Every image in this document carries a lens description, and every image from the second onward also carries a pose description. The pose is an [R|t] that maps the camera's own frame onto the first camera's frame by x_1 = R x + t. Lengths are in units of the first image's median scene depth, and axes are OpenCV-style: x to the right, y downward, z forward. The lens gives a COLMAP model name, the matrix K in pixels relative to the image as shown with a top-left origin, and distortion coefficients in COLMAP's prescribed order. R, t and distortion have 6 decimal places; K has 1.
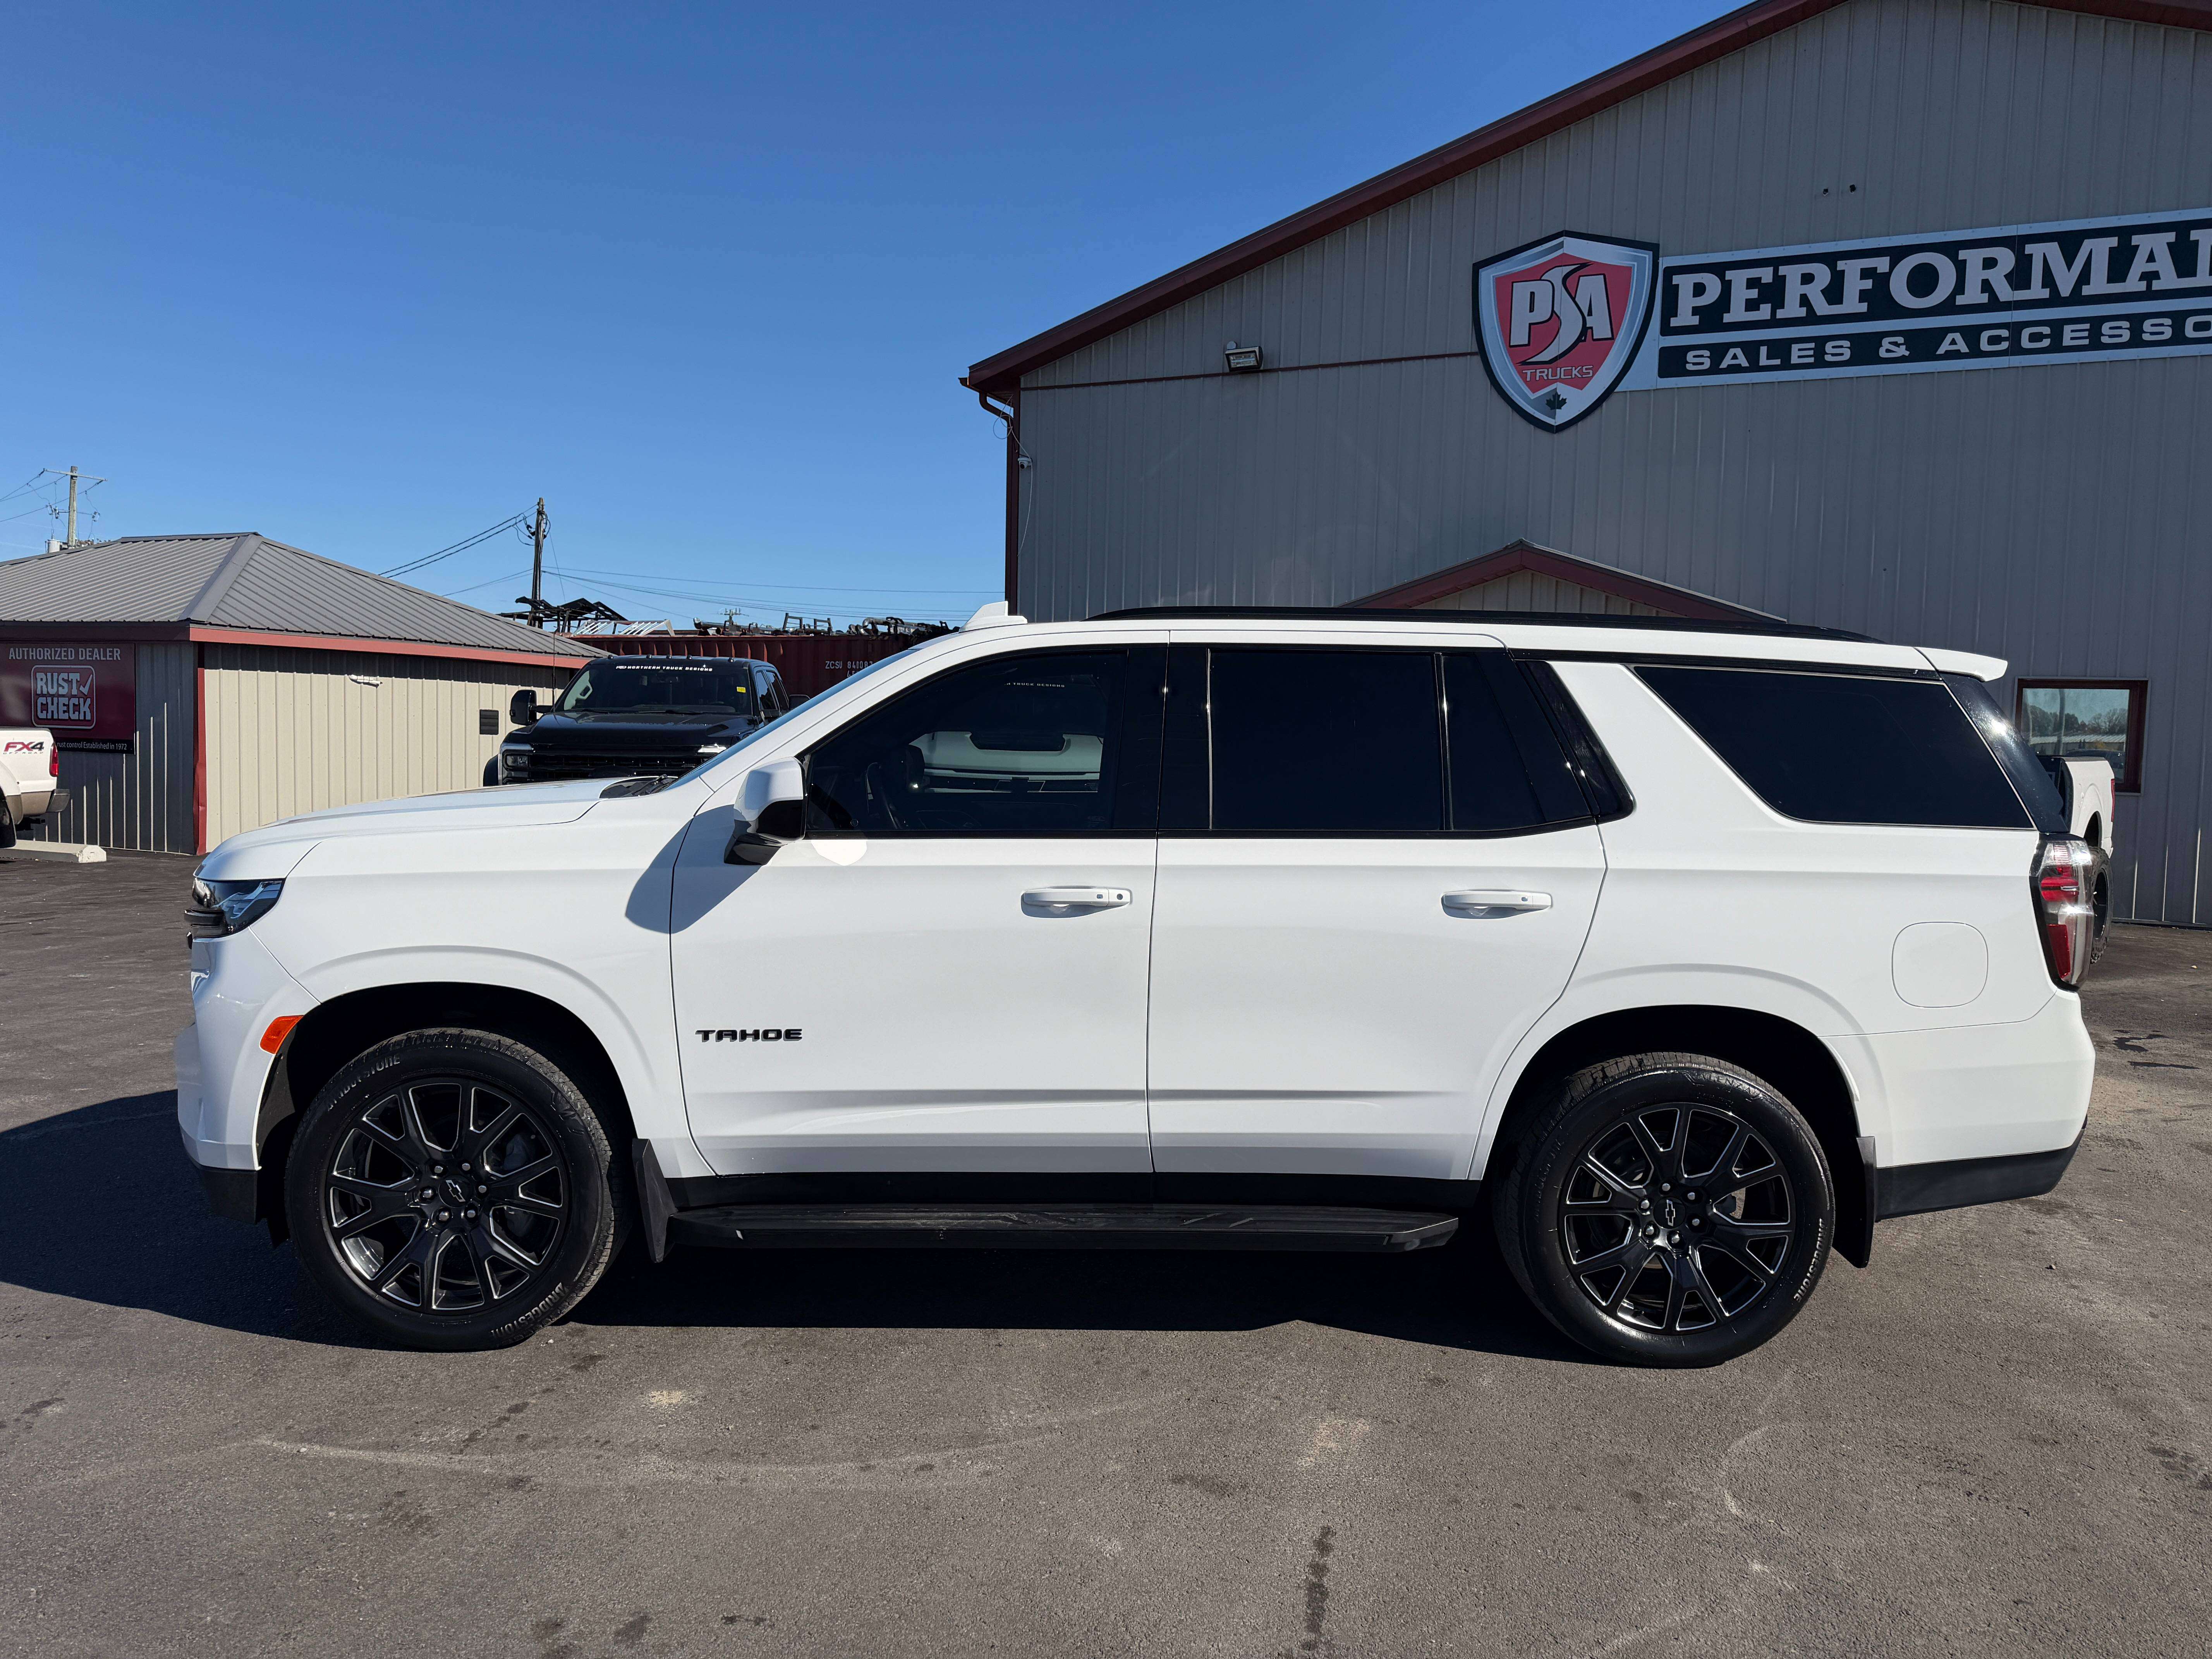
lens RADIAL K [[1558.1, 0, 1100.8], [0, 1558.1, 859.6], [0, 0, 1]] dist [0.025933, -0.025366]
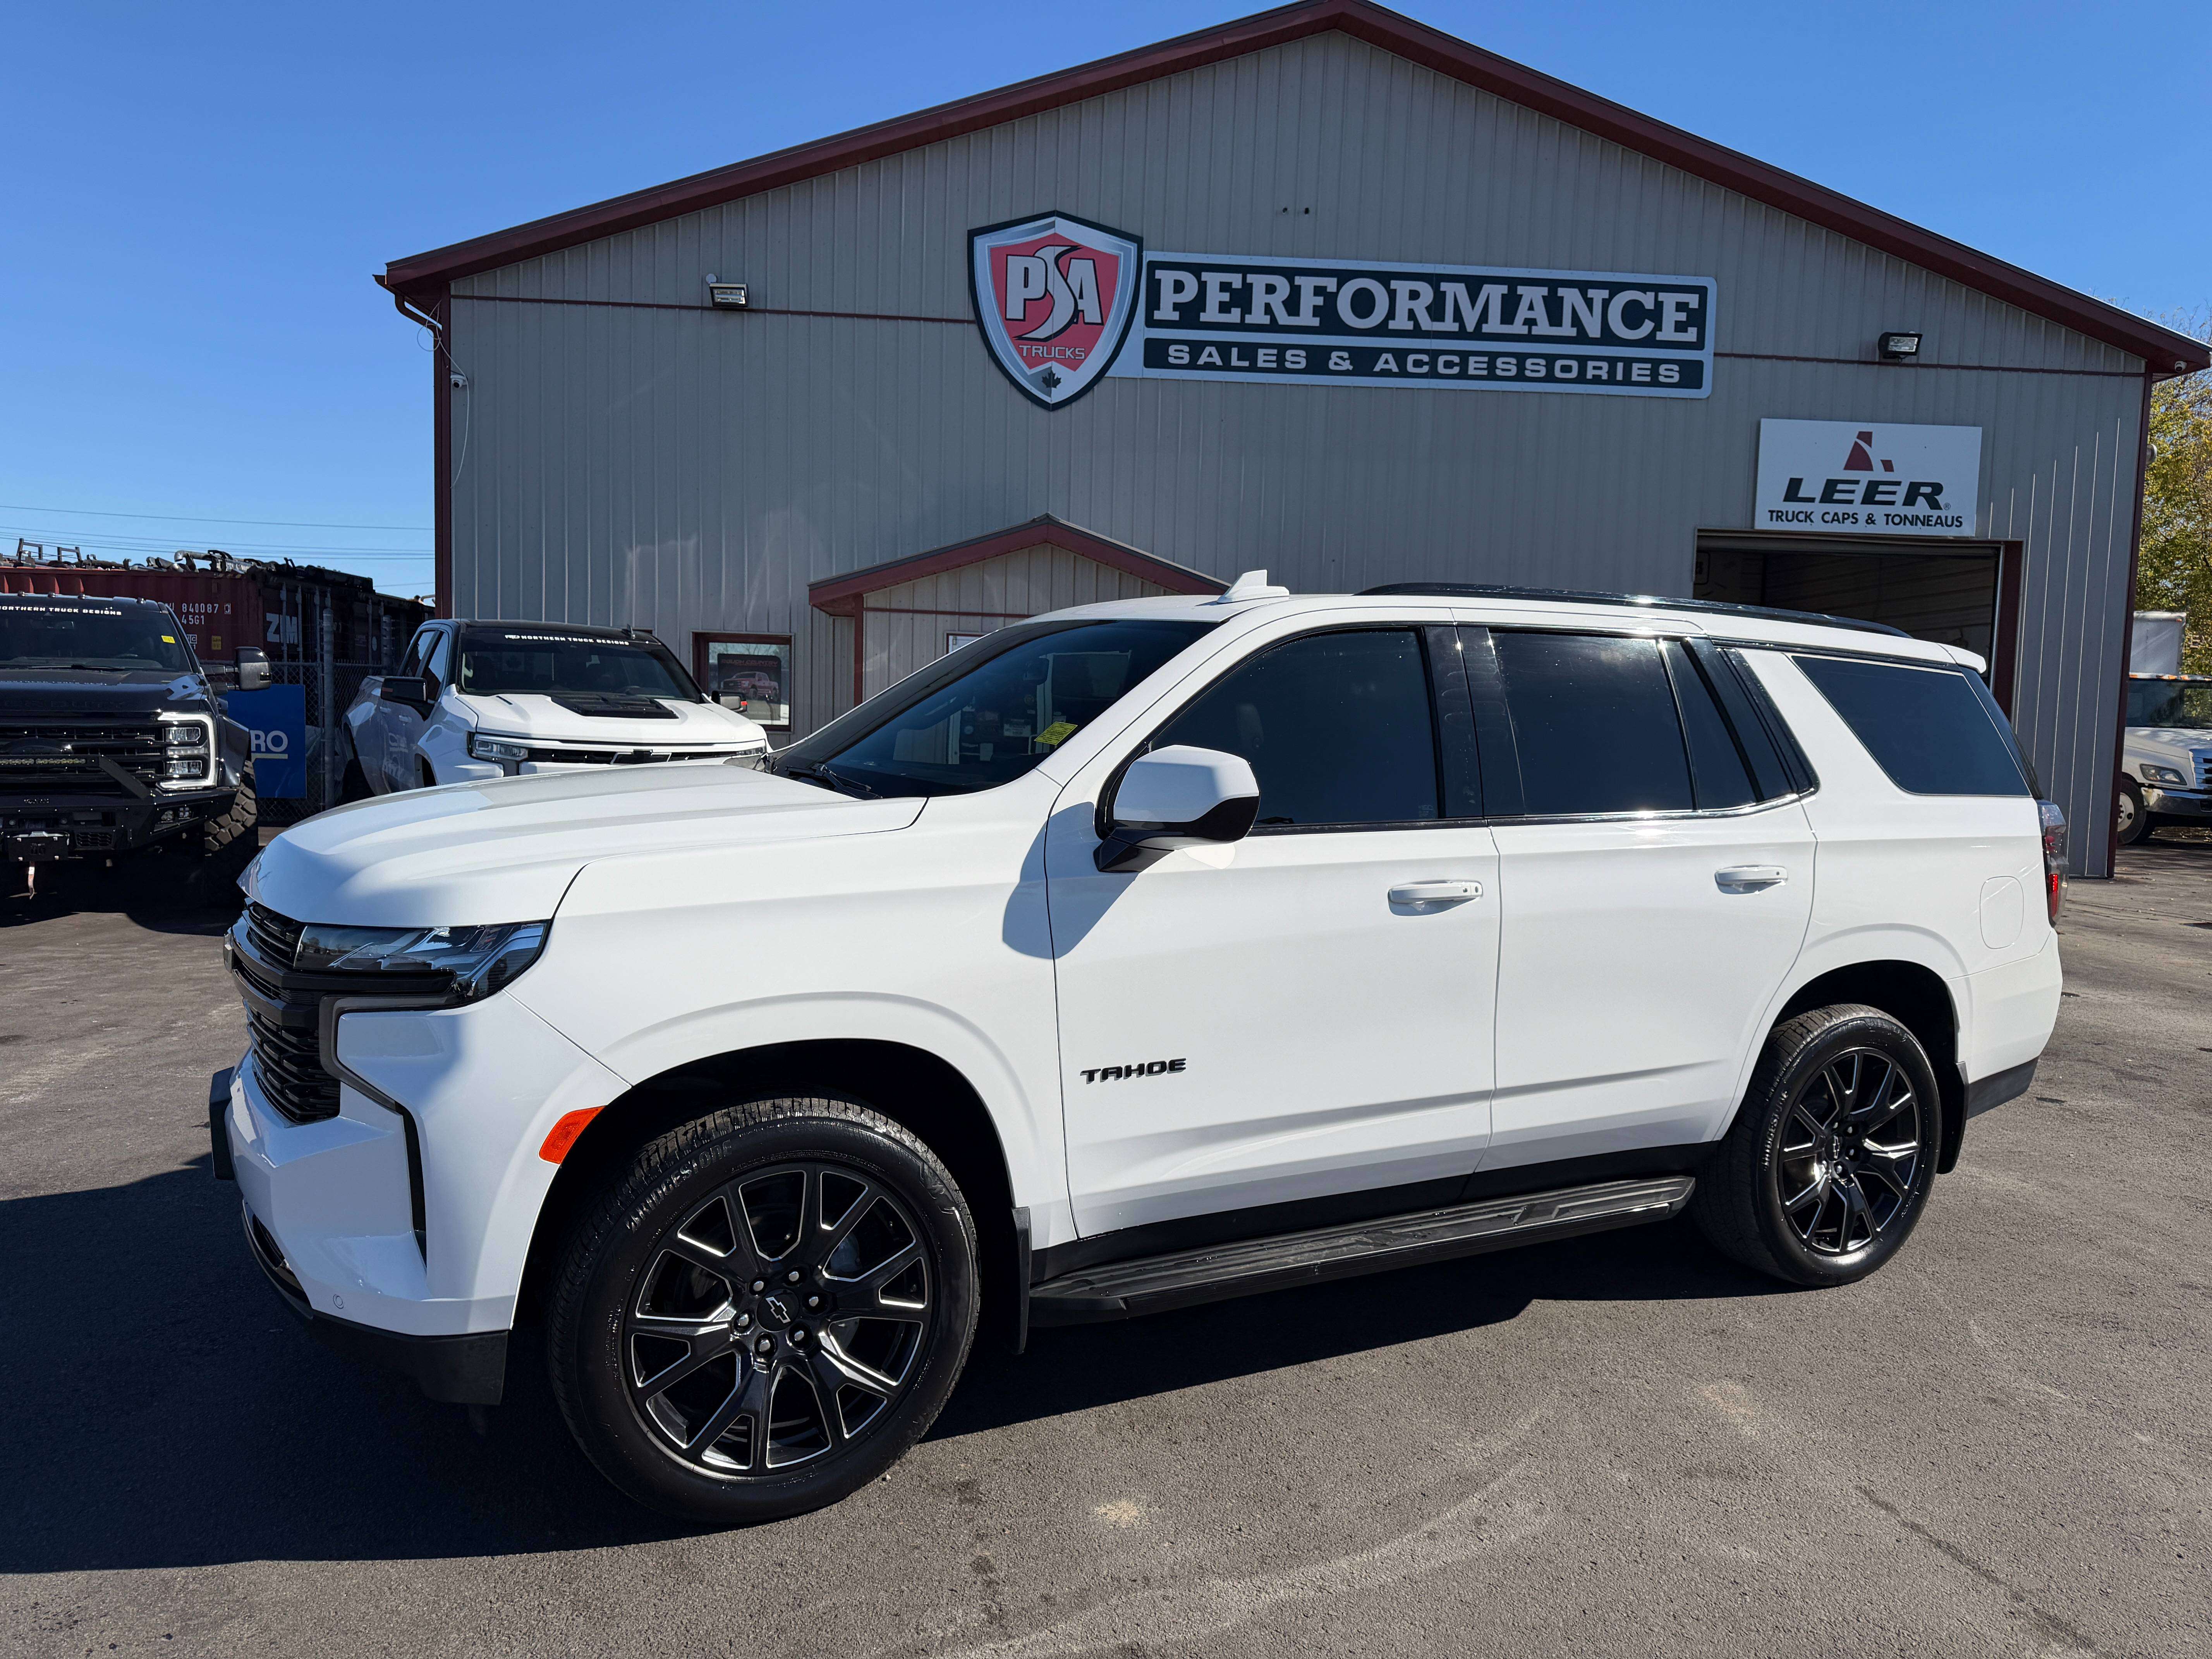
lens RADIAL K [[1555.5, 0, 1110.8], [0, 1555.5, 871.0], [0, 0, 1]] dist [0.083163, -0.135012]
pose [[0.893635, -0.043253, 0.446705, -0.165291], [0.030443, 0.998895, 0.035819, -0.007578], [-0.447761, -0.018410, 0.893964, 0.065292]]
